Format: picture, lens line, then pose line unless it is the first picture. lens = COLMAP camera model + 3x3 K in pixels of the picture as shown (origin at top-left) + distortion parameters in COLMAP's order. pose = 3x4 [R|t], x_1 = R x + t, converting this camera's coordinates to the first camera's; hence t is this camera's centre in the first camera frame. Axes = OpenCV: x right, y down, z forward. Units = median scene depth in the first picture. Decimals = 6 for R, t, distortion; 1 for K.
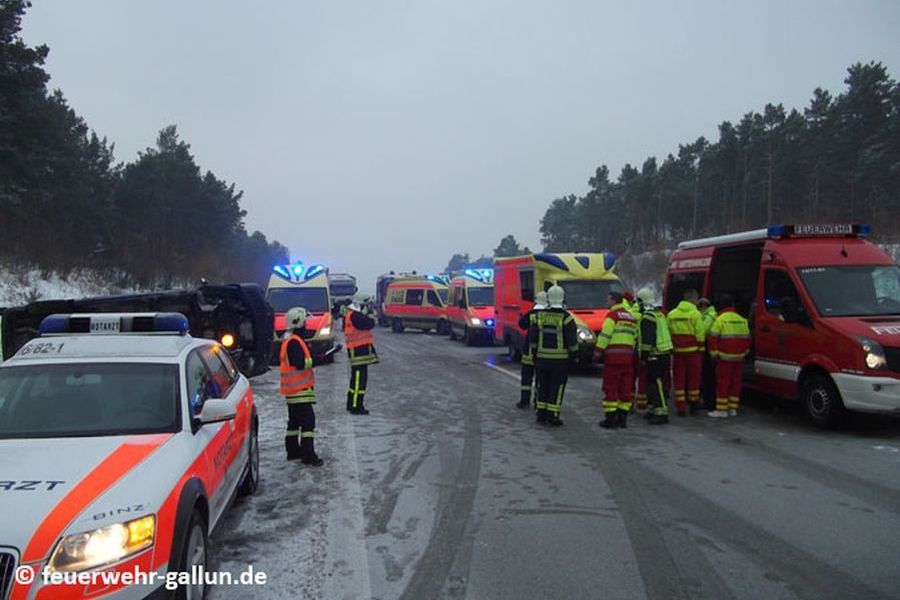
lens RADIAL K [[725.2, 0, 522.4], [0, 725.2, 286.6], [0, 0, 1]] dist [-0.037939, 0.038379]
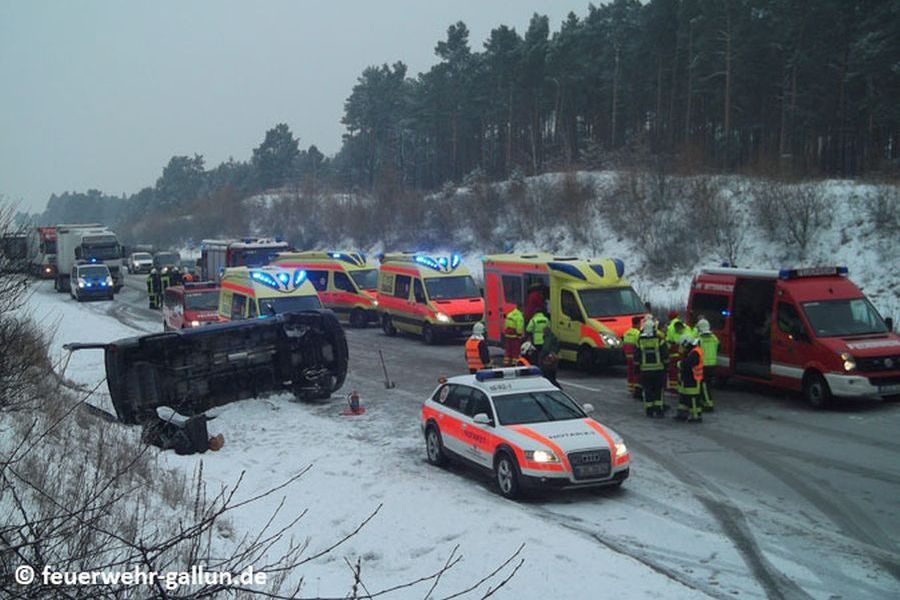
lens RADIAL K [[1407.1, 0, 449.2], [0, 1407.1, 297.8], [0, 0, 1]] dist [0.060597, 0.000000]
pose [[0.987413, -0.038532, 0.153398, -0.286838], [0.025772, 0.996105, 0.084320, -0.110387], [-0.156050, -0.079305, 0.984560, -0.643442]]
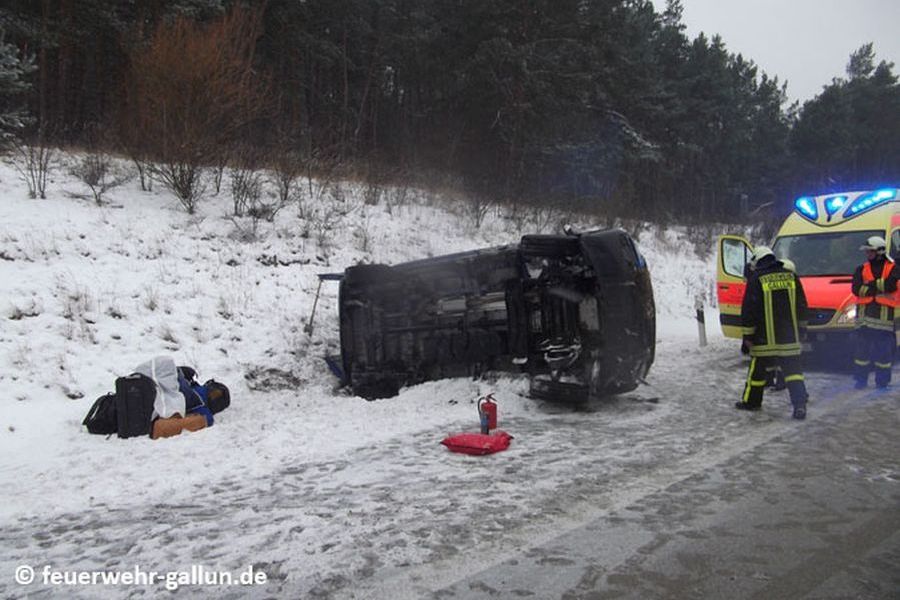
lens RADIAL K [[725.2, 0, 448.9], [0, 725.2, 296.6], [0, 0, 1]] dist [-0.037939, 0.038379]
pose [[0.474470, 0.025144, -0.879913, 0.036410], [0.040276, 0.997925, 0.050234, 0.008160], [0.879350, -0.059274, 0.472473, 0.344742]]
